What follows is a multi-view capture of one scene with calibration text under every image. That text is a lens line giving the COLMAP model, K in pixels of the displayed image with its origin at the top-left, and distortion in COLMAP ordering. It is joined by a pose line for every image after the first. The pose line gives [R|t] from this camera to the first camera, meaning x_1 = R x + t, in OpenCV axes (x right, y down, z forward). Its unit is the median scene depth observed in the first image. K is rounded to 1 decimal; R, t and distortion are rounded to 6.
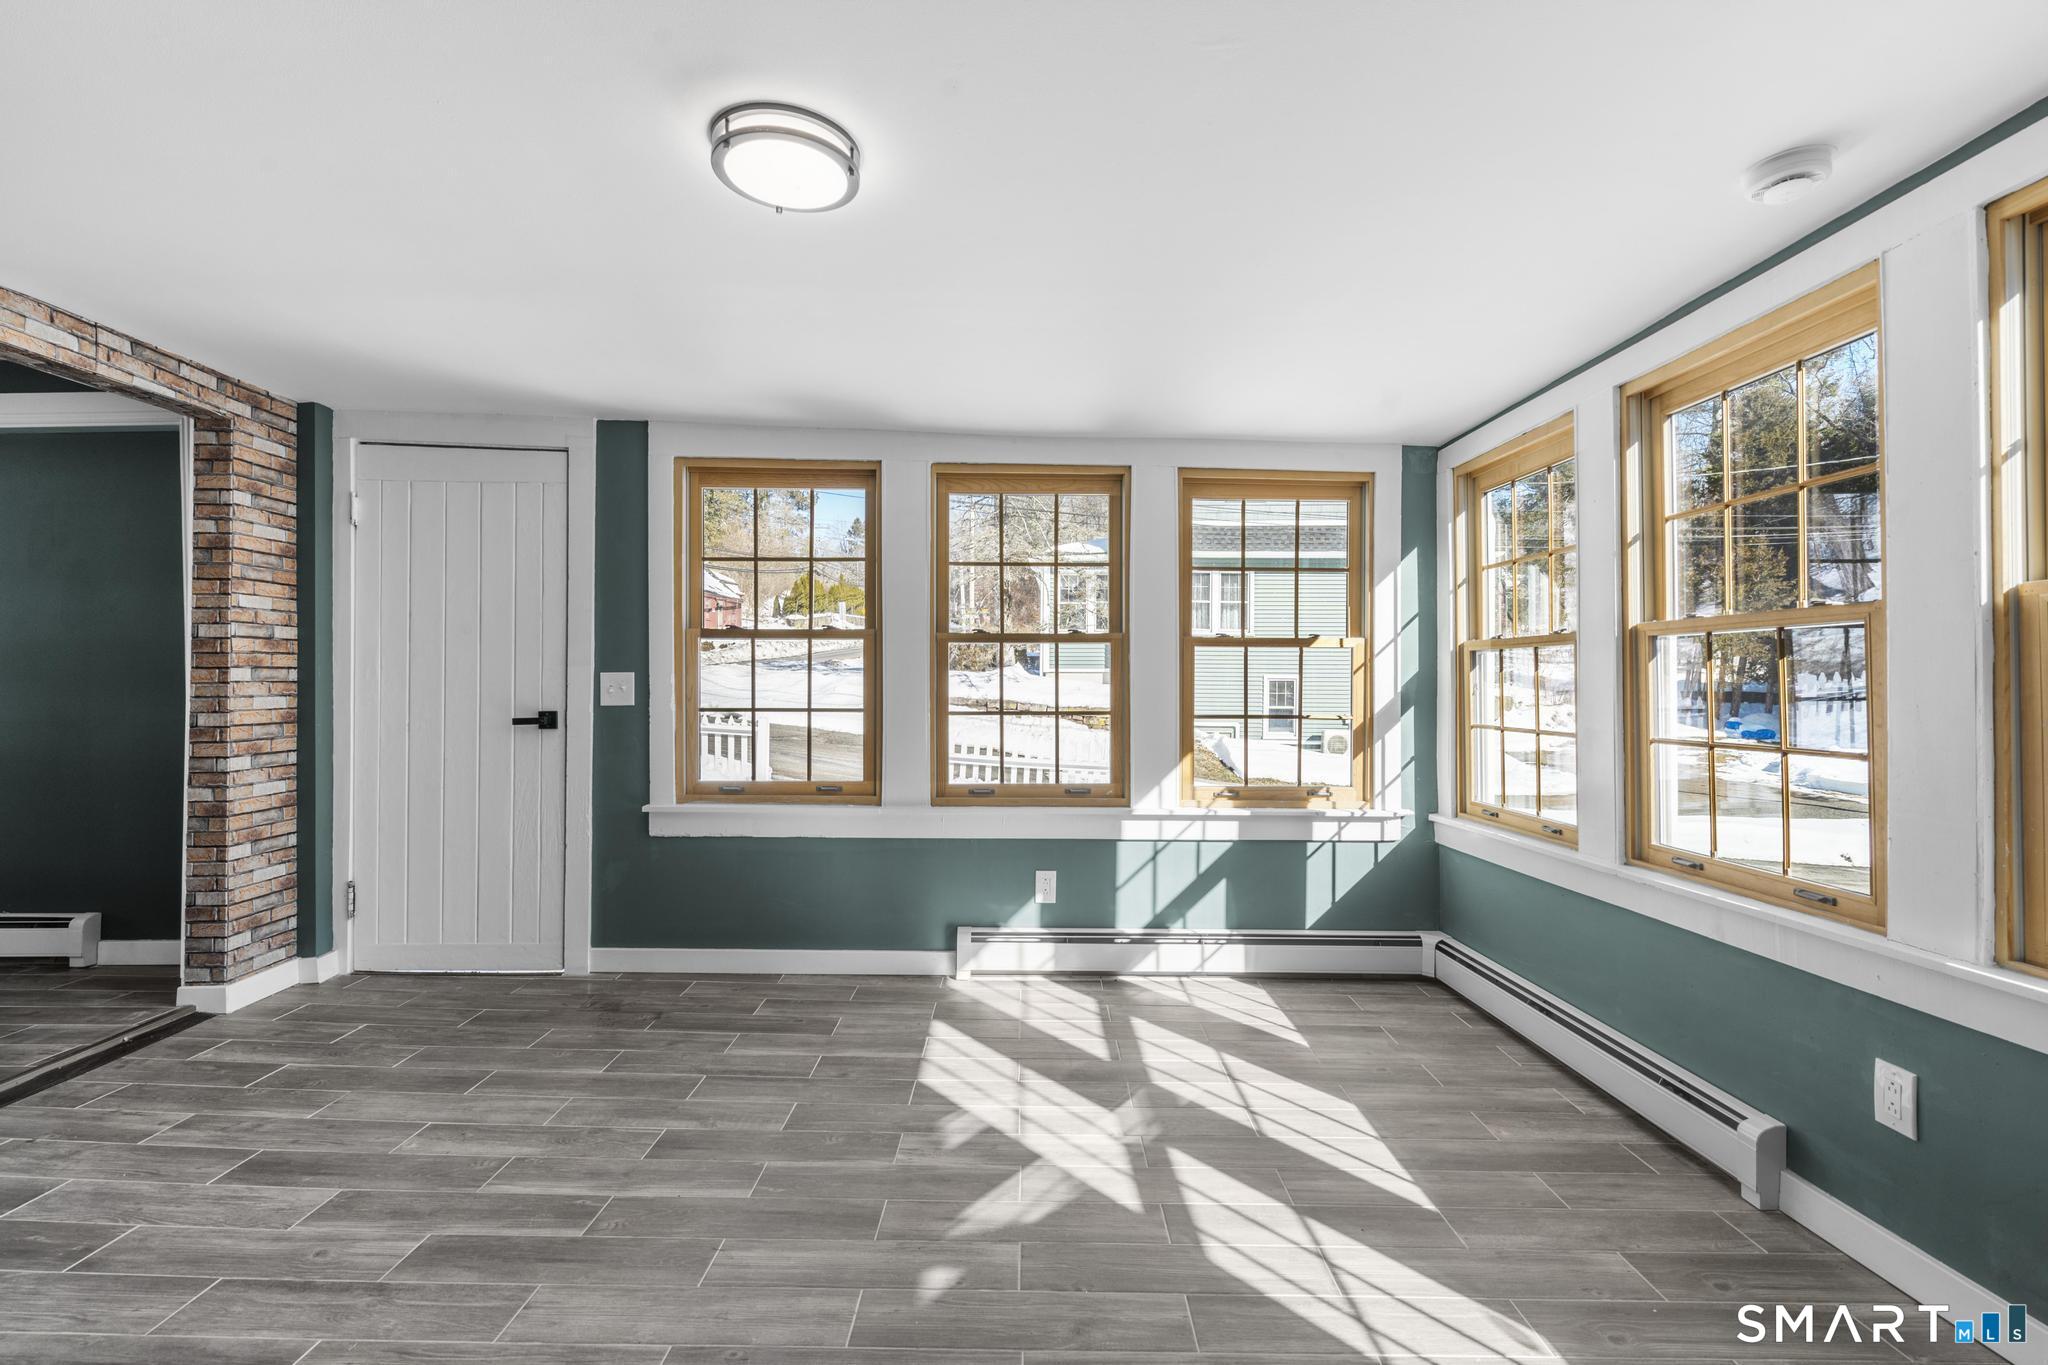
lens RADIAL K [[923.1, 0, 1024.1], [0, 923.1, 674.3], [0, 0, 1]] dist [-0.008060, 0.004257]
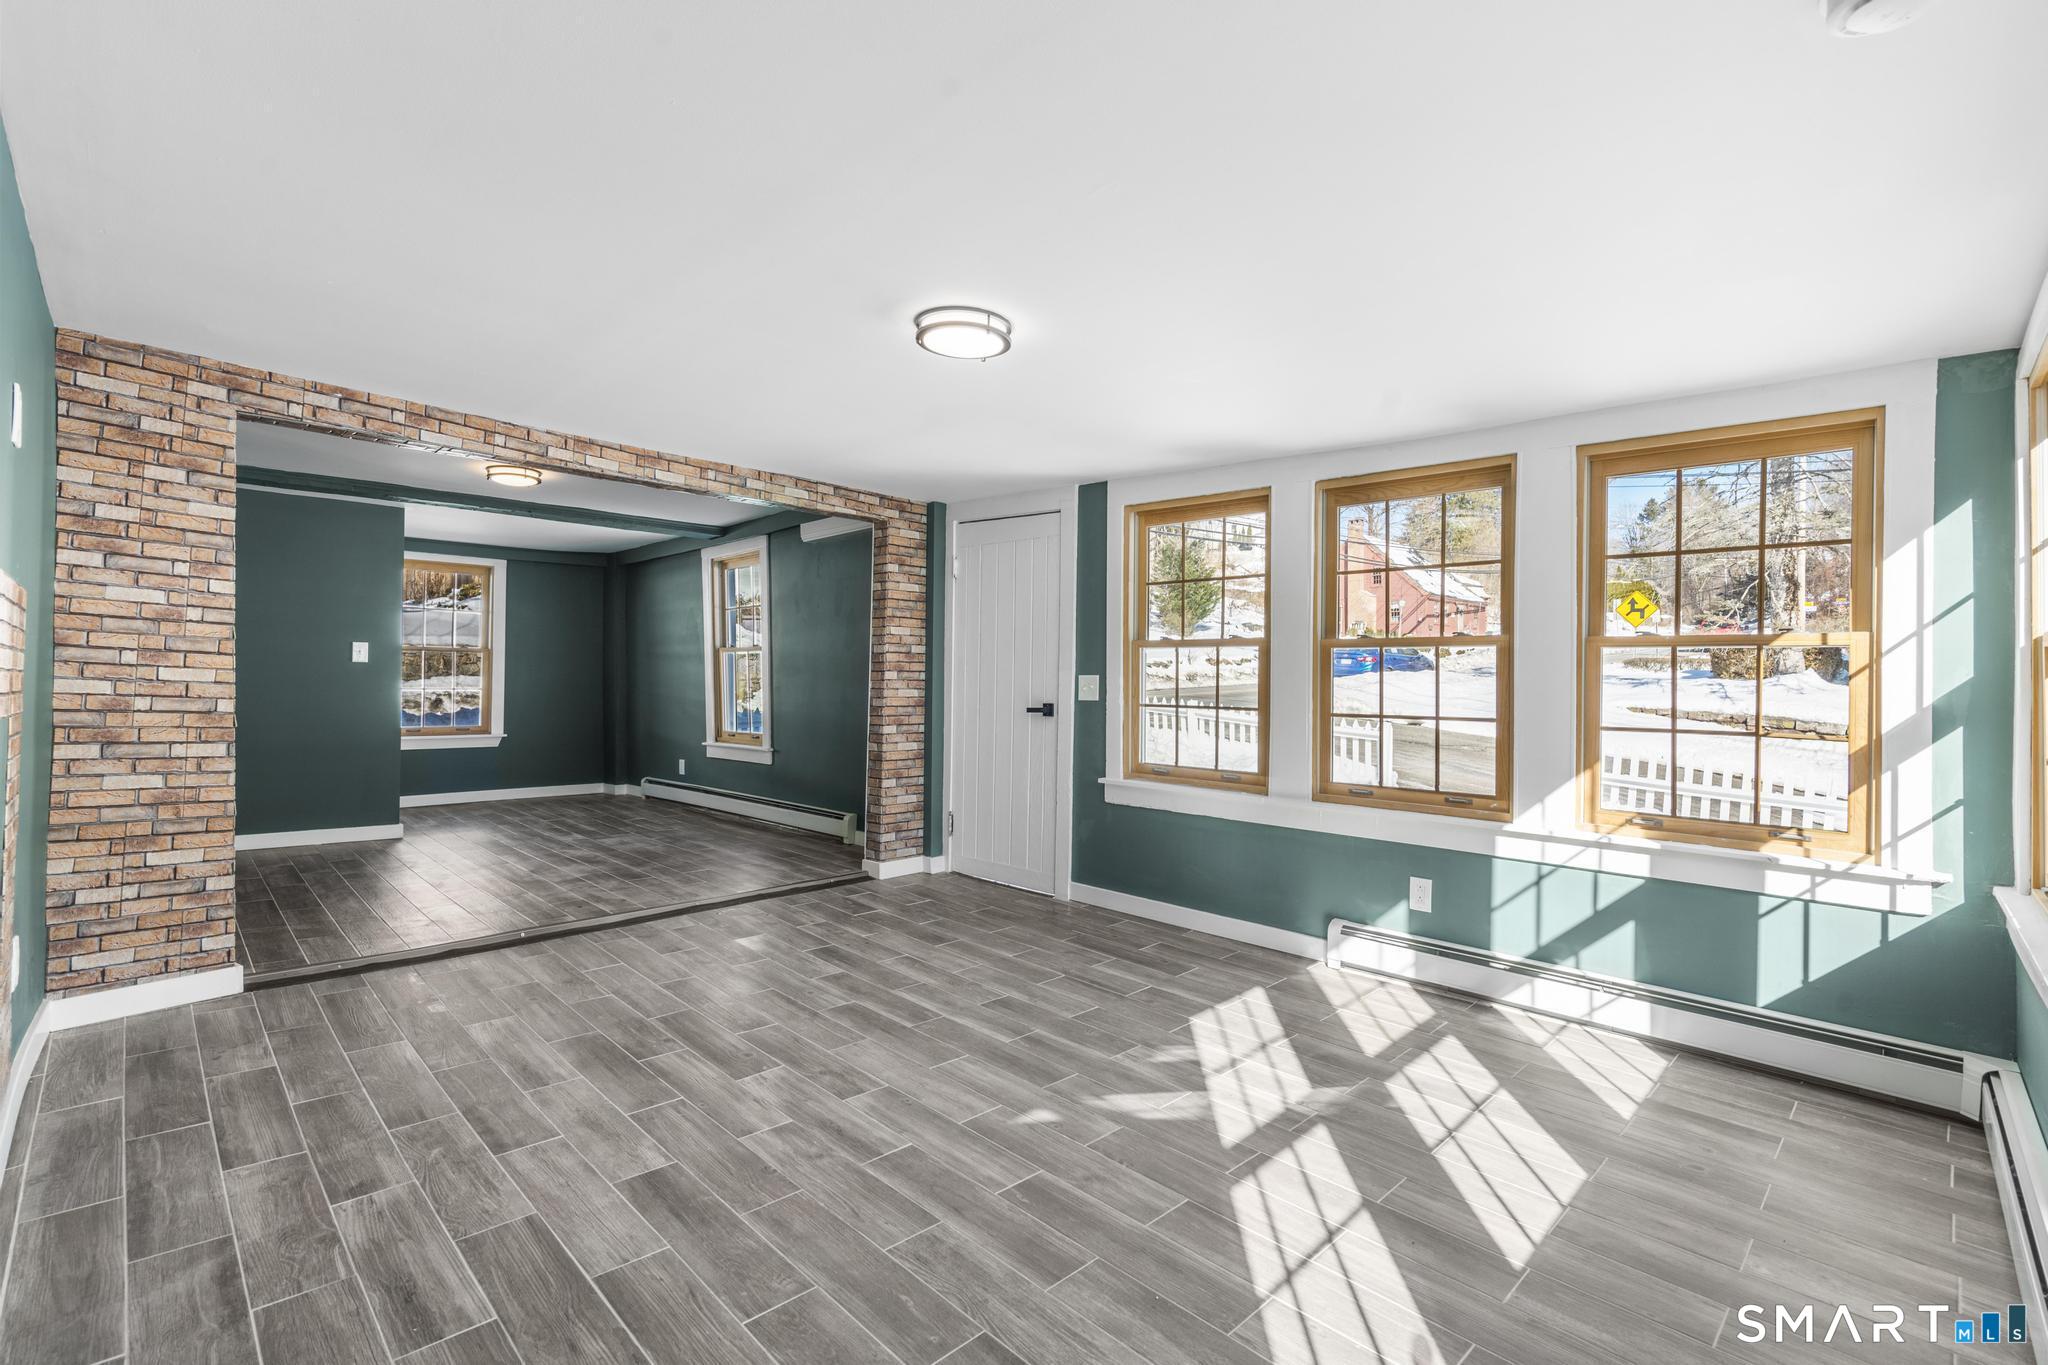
lens RADIAL K [[923.8, 0, 1024.5], [0, 923.8, 676.0], [0, 0, 1]] dist [-0.007149, 0.005008]
pose [[0.705486, 0.004039, -0.708713, 0.433486], [-0.008070, 0.999965, -0.002334, 0.003025], [0.708678, 0.007366, 0.705493, 0.005269]]
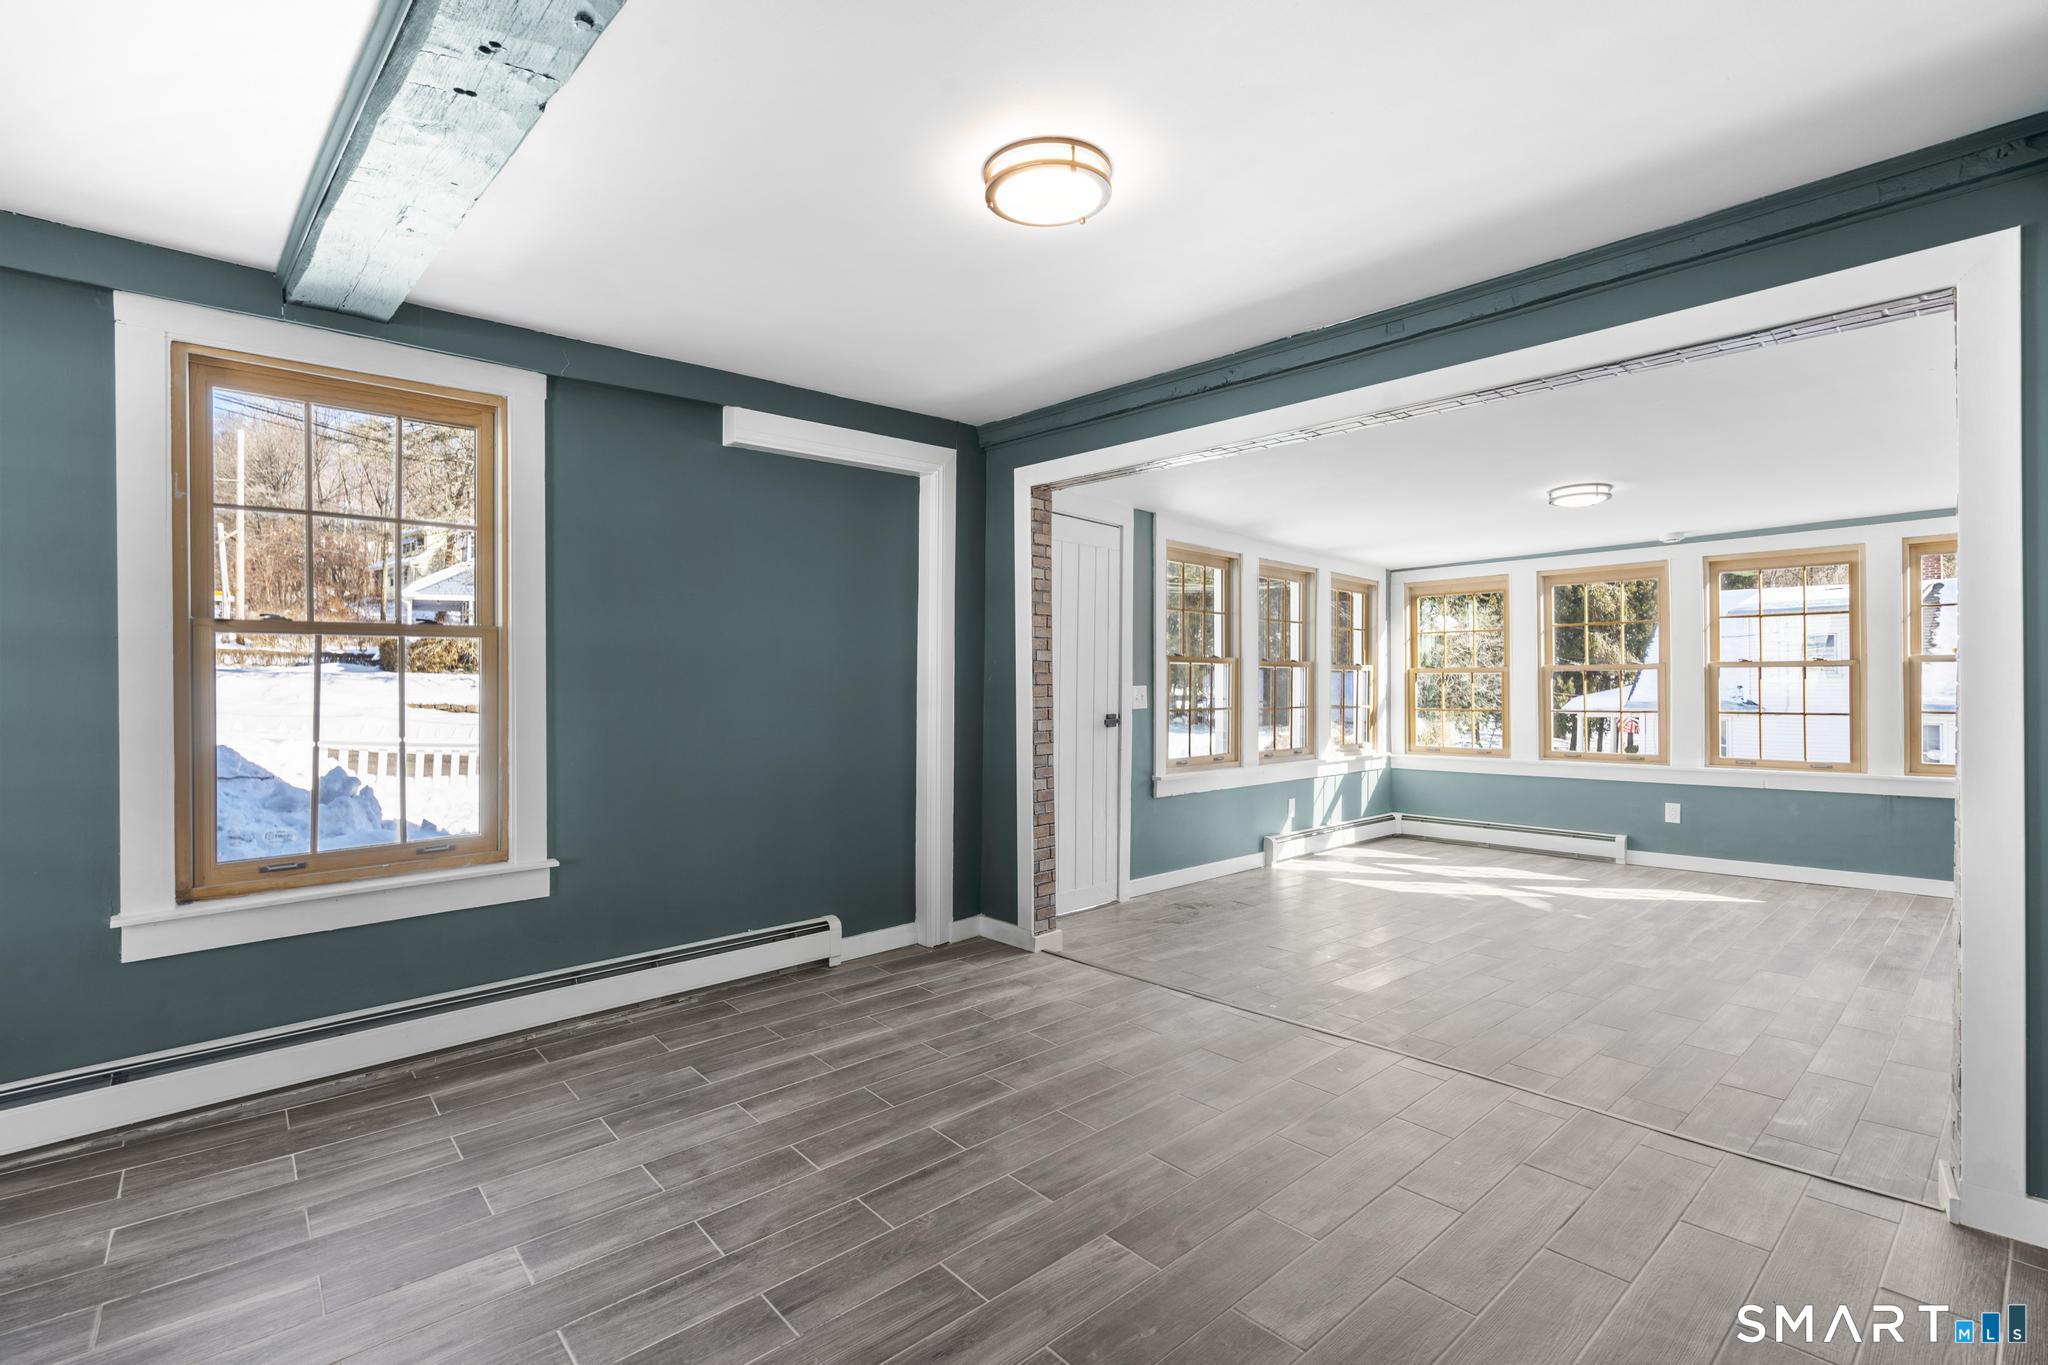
lens RADIAL K [[923.8, 0, 1024.5], [0, 923.8, 676.0], [0, 0, 1]] dist [-0.007149, 0.005008]
pose [[0.741615, -0.000803, 0.670825, -1.559498], [-0.000955, 0.999997, 0.002253, -0.020630], [-0.670825, -0.002311, 0.741612, 0.054781]]
